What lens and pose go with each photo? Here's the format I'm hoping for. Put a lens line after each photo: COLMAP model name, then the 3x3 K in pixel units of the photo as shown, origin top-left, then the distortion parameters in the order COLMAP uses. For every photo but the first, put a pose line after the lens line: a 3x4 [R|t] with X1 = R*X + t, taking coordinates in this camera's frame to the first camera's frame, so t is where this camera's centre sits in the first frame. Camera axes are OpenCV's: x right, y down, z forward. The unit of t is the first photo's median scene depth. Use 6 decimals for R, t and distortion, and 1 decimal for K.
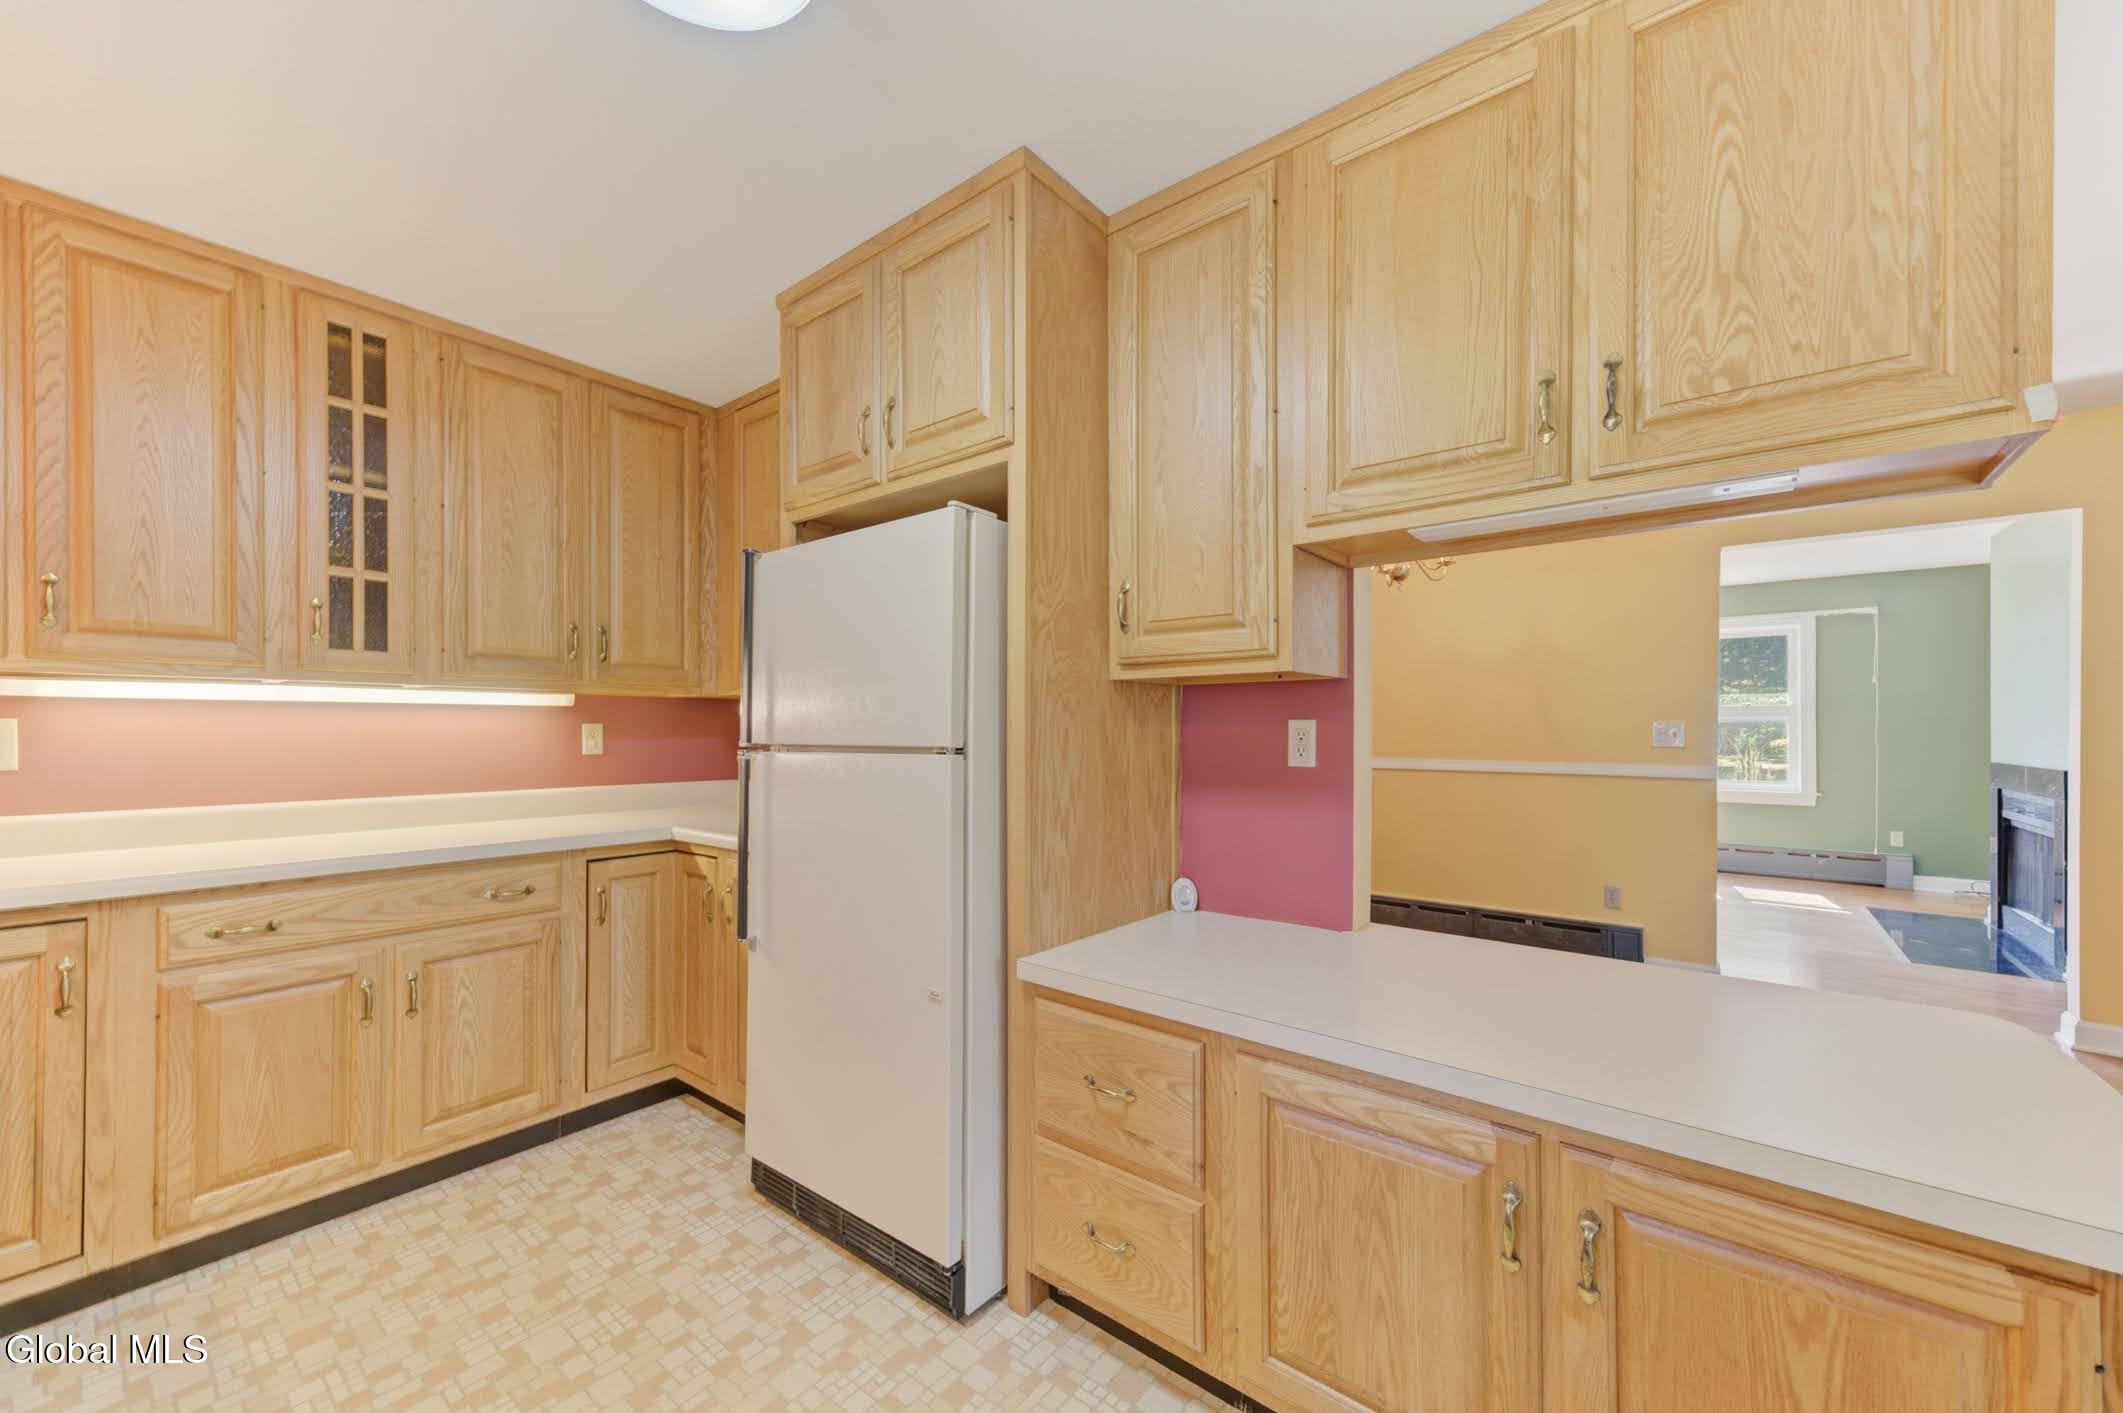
lens RADIAL K [[792.3, 0, 1063.8], [0, 792.3, 723.5], [0, 0, 1]] dist [0.006477, 0.000042]
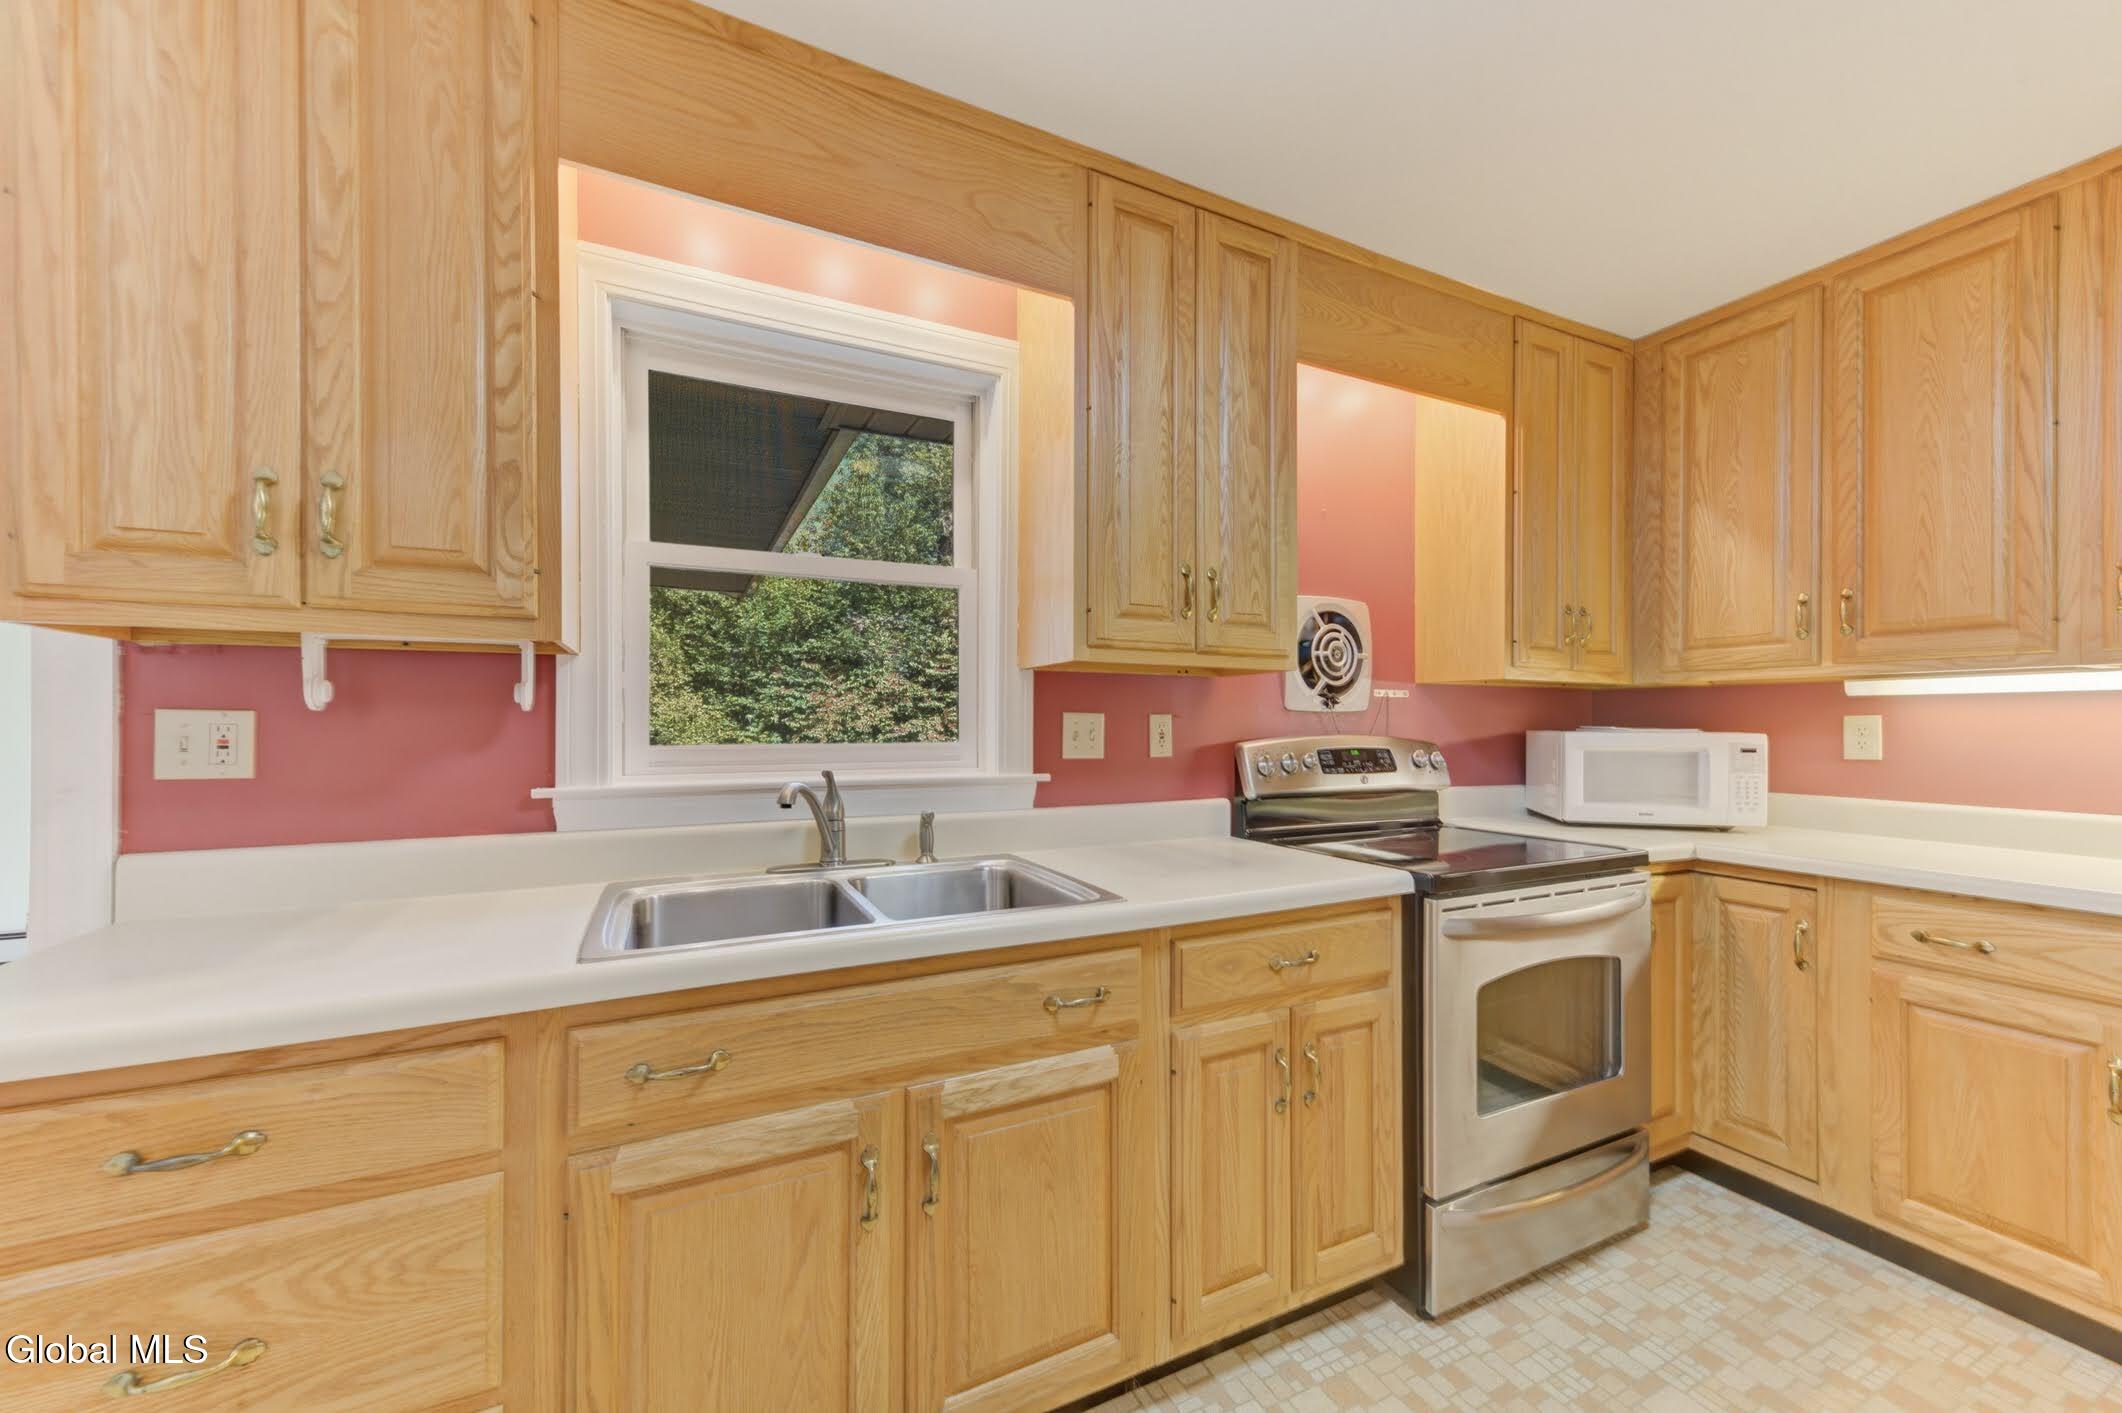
lens RADIAL K [[791.9, 0, 1063.3], [0, 791.9, 723.5], [0, 0, 1]] dist [0.006477, 0.000042]
pose [[-0.429297, -0.000179, -0.903164, 0.250221], [0.002475, 0.999996, -0.001374, 0.004036], [0.903160, -0.002825, -0.429294, 0.473777]]
